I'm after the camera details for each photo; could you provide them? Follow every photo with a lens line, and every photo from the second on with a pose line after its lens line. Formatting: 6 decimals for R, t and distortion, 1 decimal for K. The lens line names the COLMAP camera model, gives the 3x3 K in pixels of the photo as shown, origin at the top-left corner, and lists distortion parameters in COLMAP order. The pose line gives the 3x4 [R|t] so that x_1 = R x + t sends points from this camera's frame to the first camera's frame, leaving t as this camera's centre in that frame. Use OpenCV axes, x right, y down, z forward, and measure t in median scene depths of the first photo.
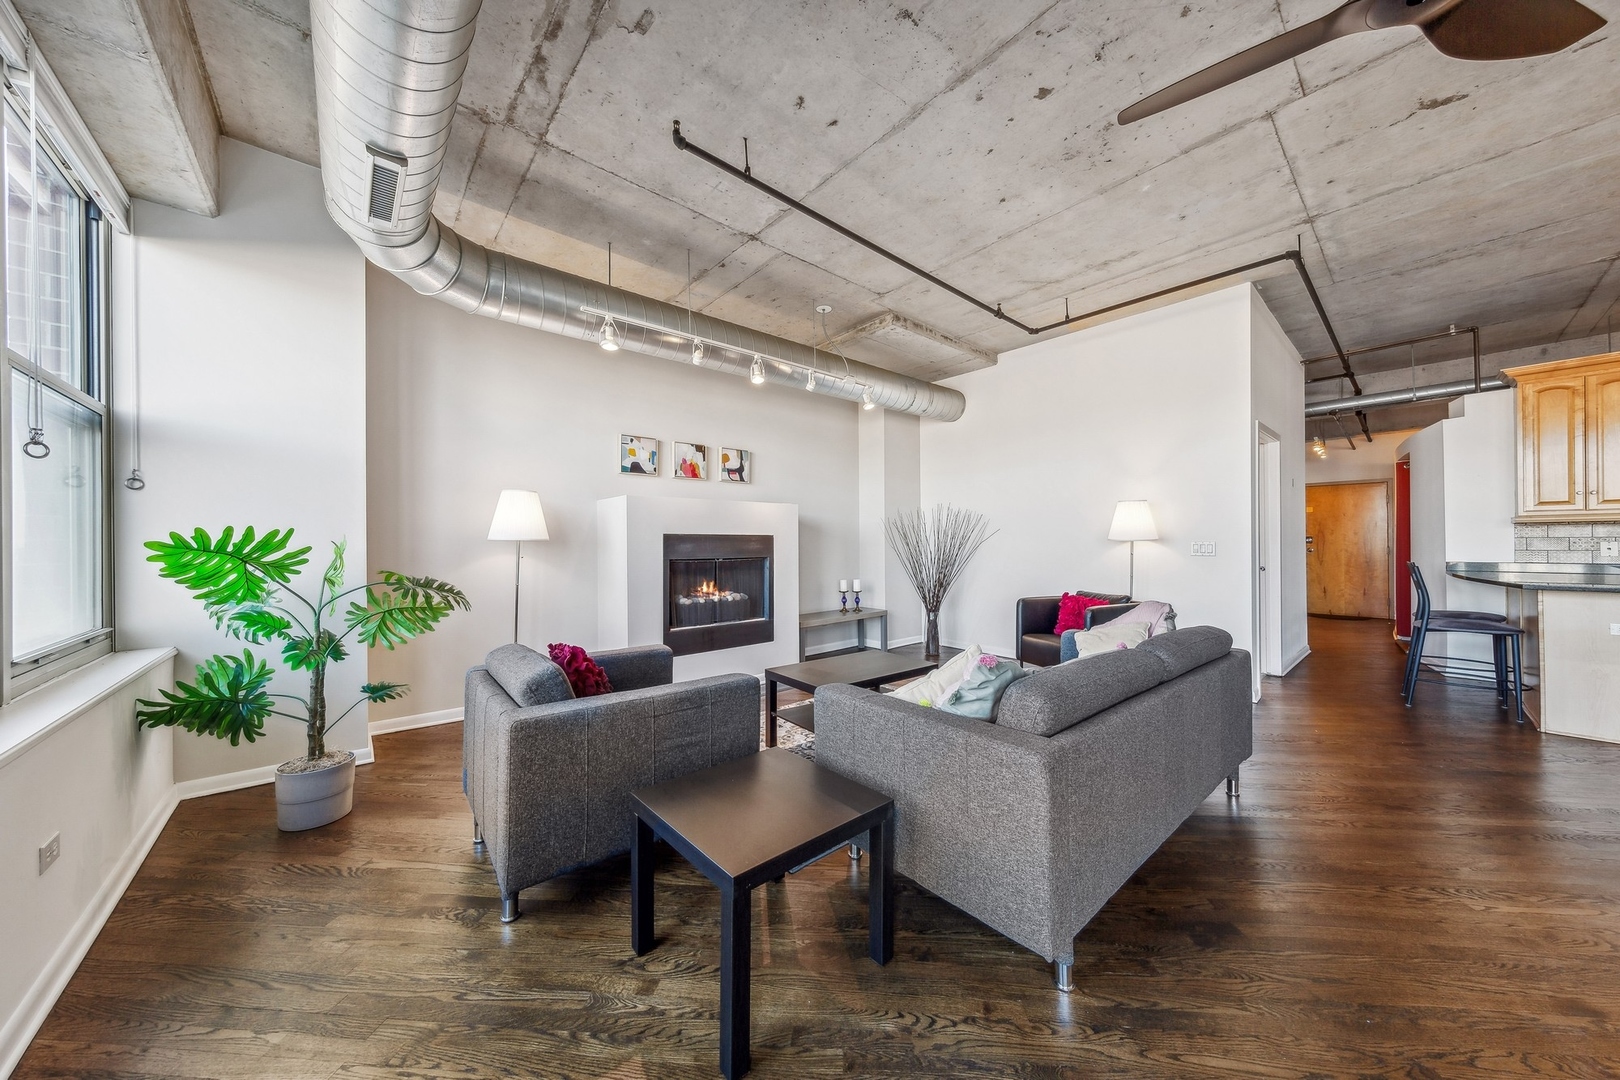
lens RADIAL K [[541.7, 0, 804.2], [0, 541.7, 538.1], [0, 0, 1]] dist [0.000537, 0.000027]
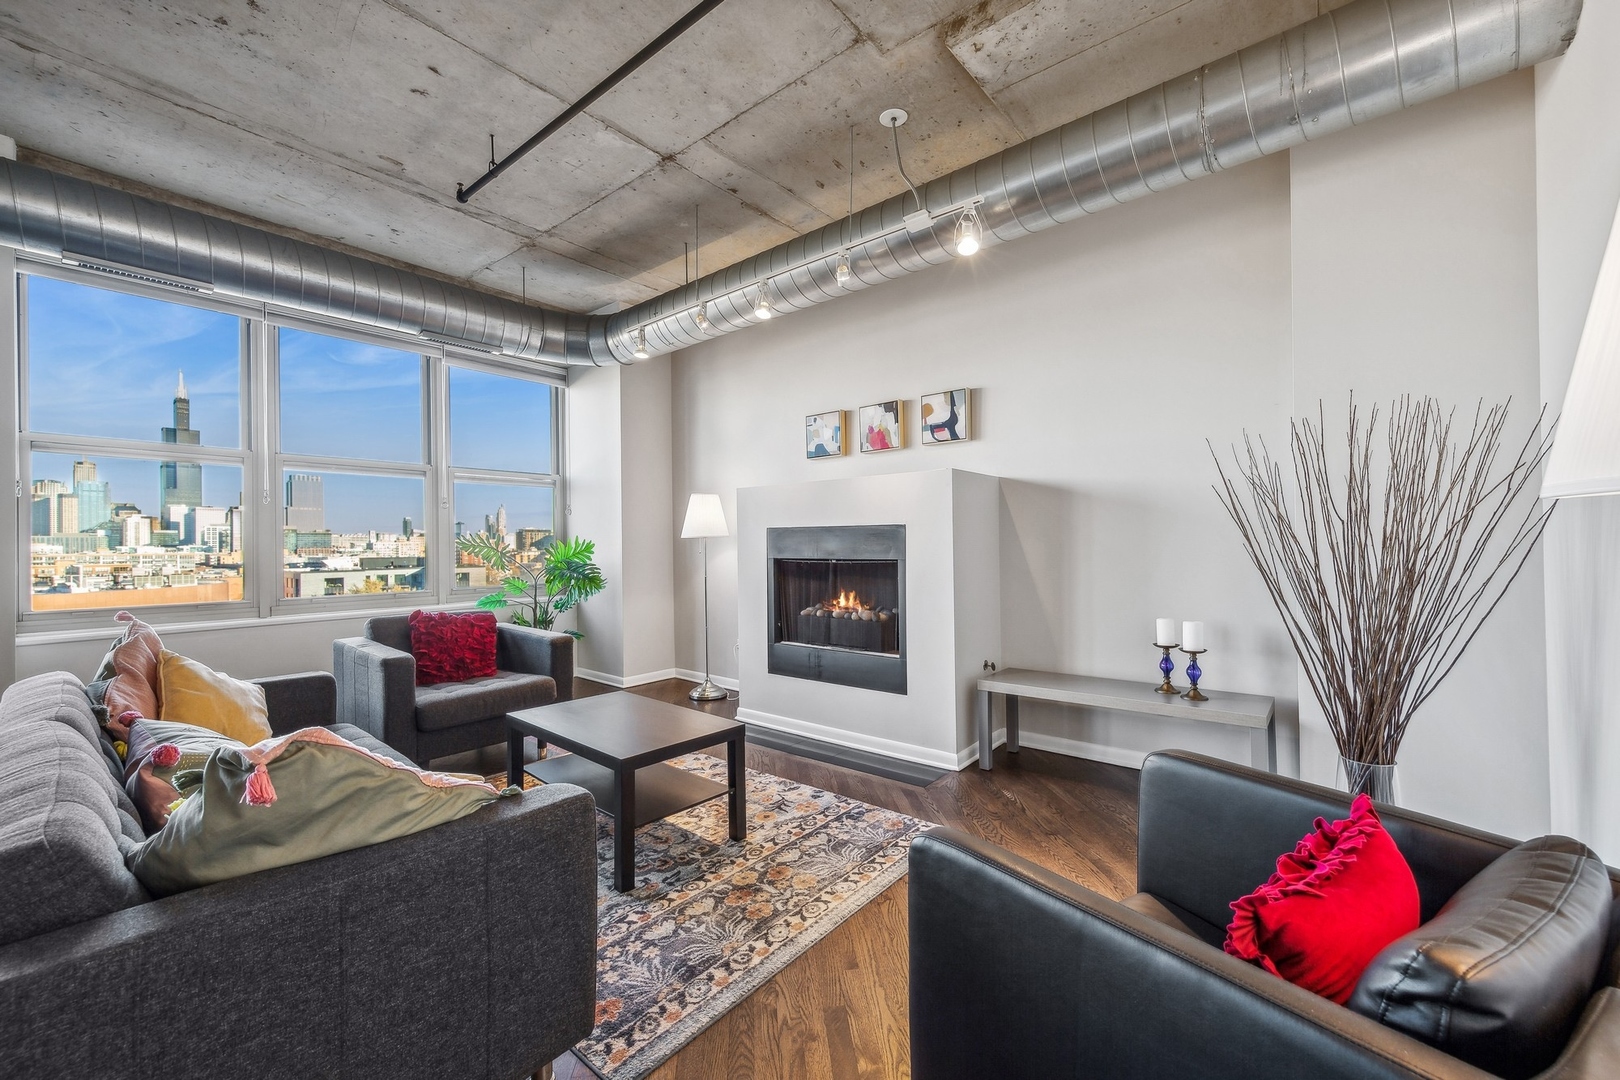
lens RADIAL K [[647.1, 0, 797.7], [0, 647.1, 541.1], [0, 0, 1]] dist [0.000282, 0.000958]
pose [[0.168119, -0.006698, -0.985744, 0.653984], [0.018531, 0.999822, -0.003633, 0.013466], [0.985592, -0.017656, 0.168213, 0.760533]]
